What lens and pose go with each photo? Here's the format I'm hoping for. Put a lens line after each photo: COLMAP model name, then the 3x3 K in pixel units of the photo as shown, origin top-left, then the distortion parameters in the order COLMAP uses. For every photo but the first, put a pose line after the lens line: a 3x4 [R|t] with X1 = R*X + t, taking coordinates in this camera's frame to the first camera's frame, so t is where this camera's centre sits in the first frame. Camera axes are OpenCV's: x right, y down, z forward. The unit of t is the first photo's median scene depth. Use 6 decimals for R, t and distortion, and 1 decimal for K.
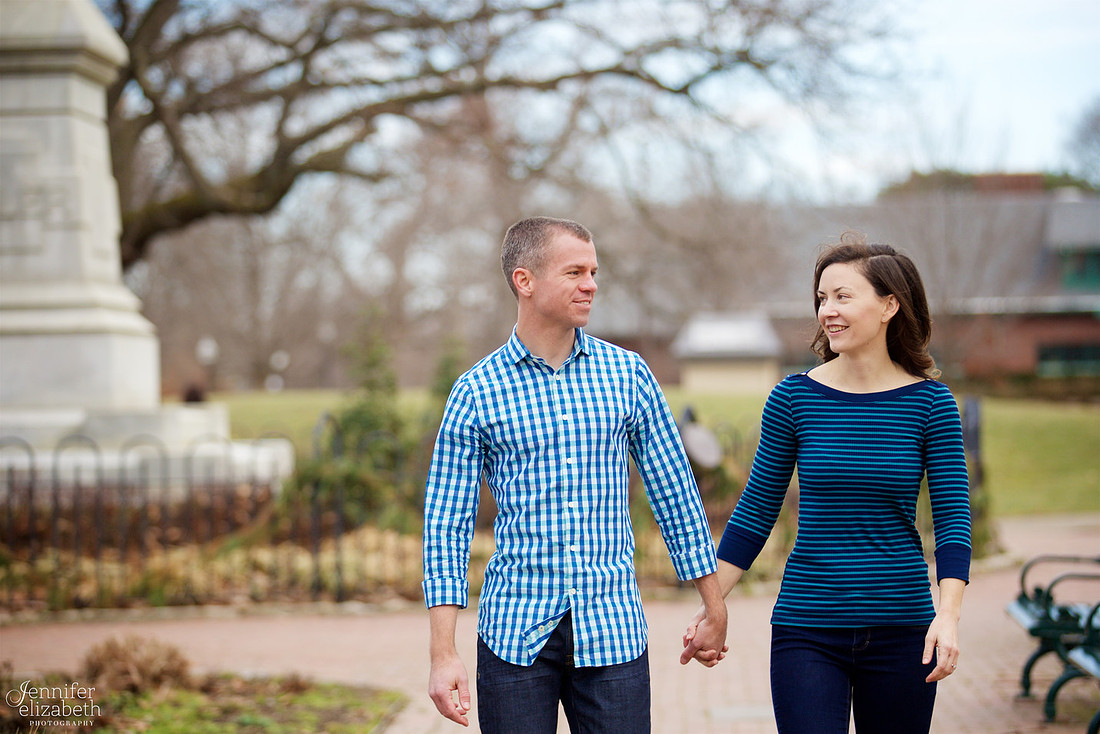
lens RADIAL K [[3485.6, 0, 550.0], [0, 3485.6, 367.0], [0, 0, 1]] dist [0.127933, 0.671131]
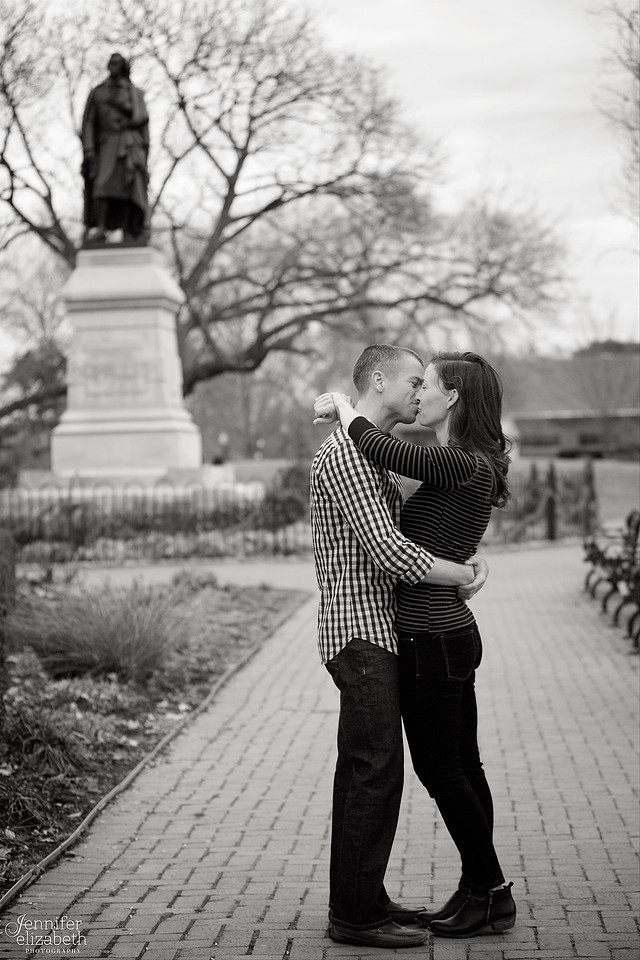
lens RADIAL K [[2034.3, 0, 320.7], [0, 2034.3, 455.2], [0, 0, 1]] dist [-0.030500, 0.166359]
pose [[0.998773, -0.006279, -0.049122, 0.019319], [0.006496, 0.999970, 0.004274, -0.000156], [0.049094, -0.004588, 0.998784, -0.211325]]
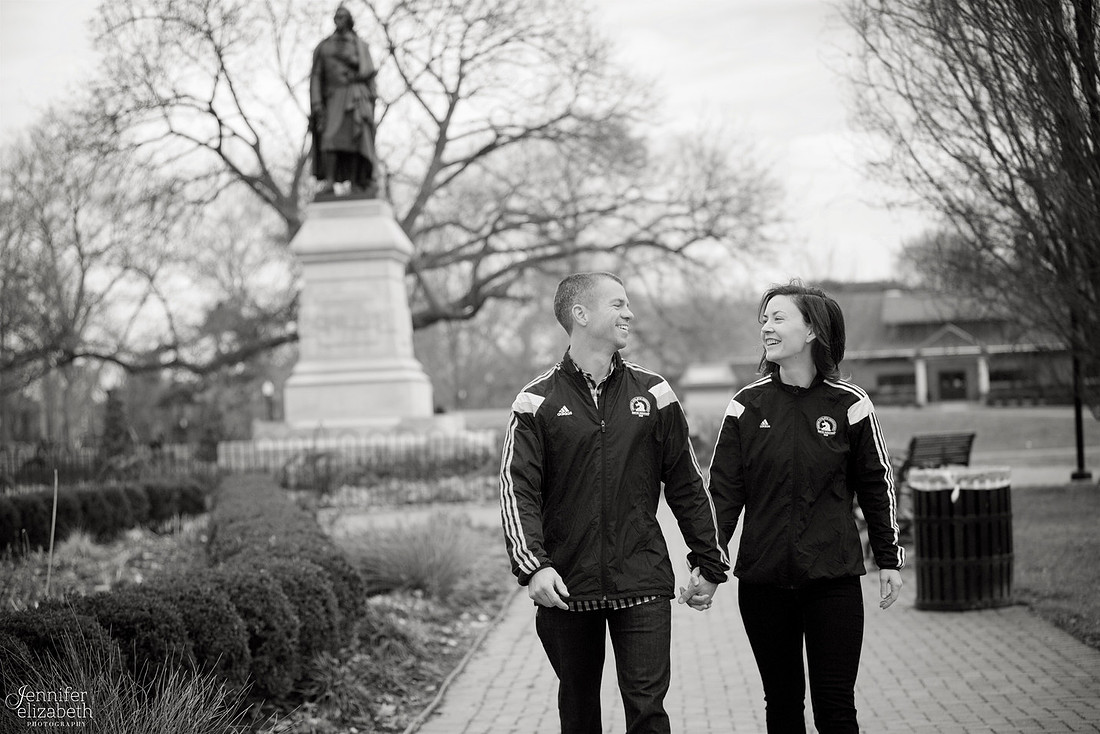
lens RADIAL K [[2331.0, 0, 550.0], [0, 2331.0, 367.0], [0, 0, 1]] dist [-0.030500, 0.166359]
pose [[0.999443, -0.025237, -0.021849, -0.009373], [0.024924, 0.999585, -0.014472, 0.004108], [0.022206, 0.013920, 0.999657, -0.396654]]
